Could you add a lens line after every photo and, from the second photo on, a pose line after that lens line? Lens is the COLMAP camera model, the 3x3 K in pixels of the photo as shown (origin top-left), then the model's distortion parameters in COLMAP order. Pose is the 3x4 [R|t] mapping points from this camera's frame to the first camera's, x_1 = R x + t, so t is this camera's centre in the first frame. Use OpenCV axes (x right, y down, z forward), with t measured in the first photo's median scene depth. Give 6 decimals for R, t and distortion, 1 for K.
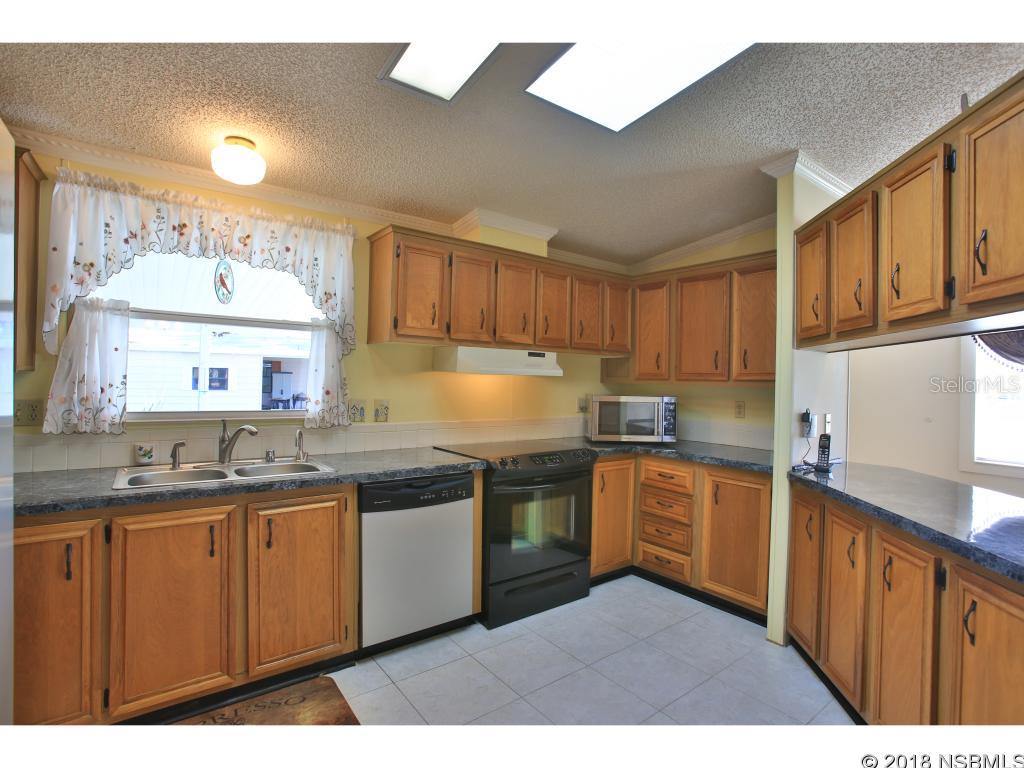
lens RADIAL K [[500.8, 0, 504.3], [0, 500.8, 379.7], [0, 0, 1]] dist [-0.071902, 0.030679]
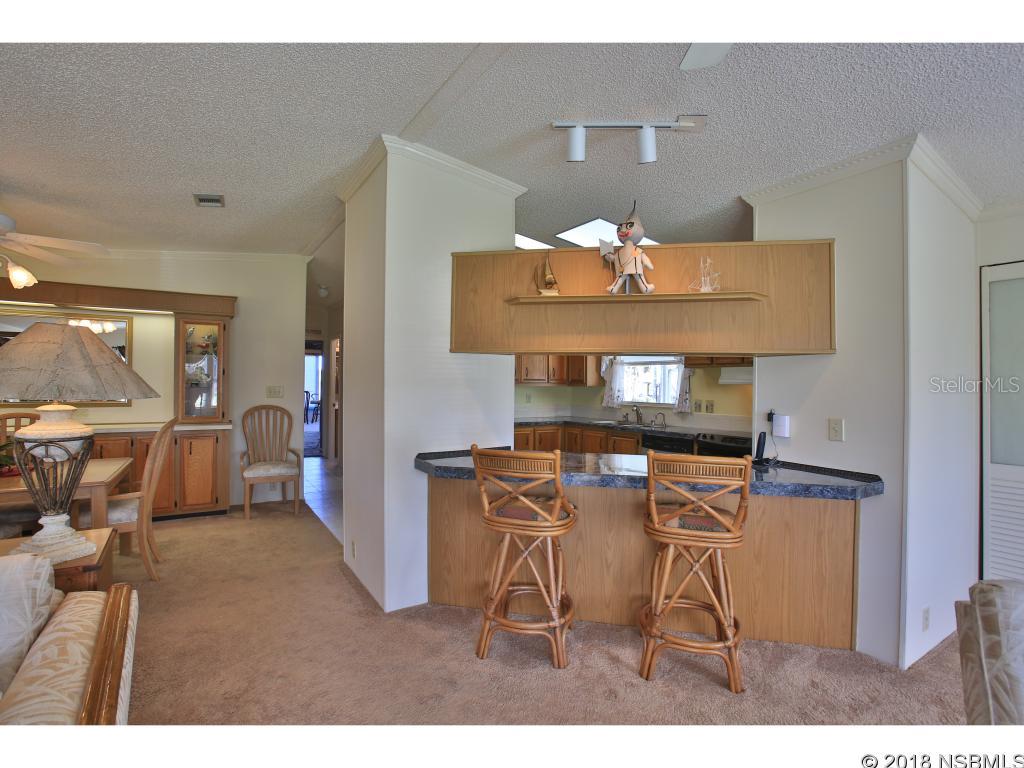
lens RADIAL K [[500.8, 0, 504.3], [0, 500.8, 379.7], [0, 0, 1]] dist [-0.071902, 0.030679]
pose [[-0.070490, -0.029753, -0.997069, 1.862742], [-0.012485, 0.999503, -0.028943, 0.033219], [0.997434, 0.010408, -0.070827, 0.482657]]
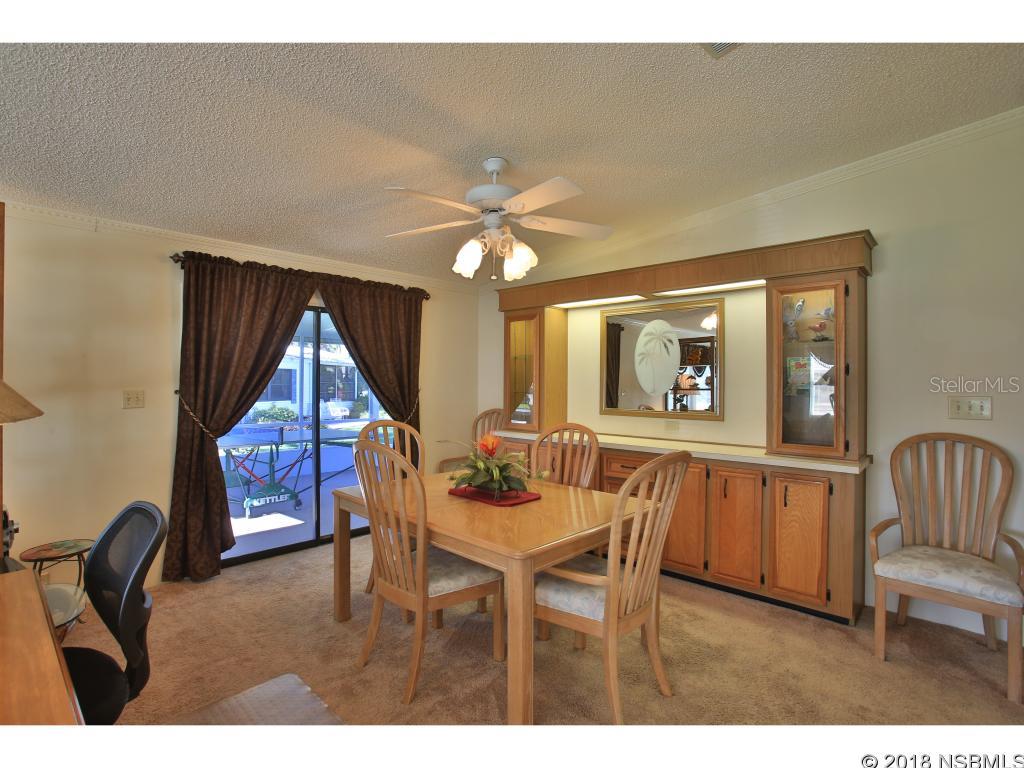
lens RADIAL K [[500.8, 0, 504.3], [0, 500.8, 379.7], [0, 0, 1]] dist [-0.071902, 0.030679]
pose [[-0.982952, -0.027061, -0.181858, 0.935995], [-0.027257, 0.999627, -0.001425, 0.004330], [0.181829, 0.003556, -0.983324, 0.155439]]
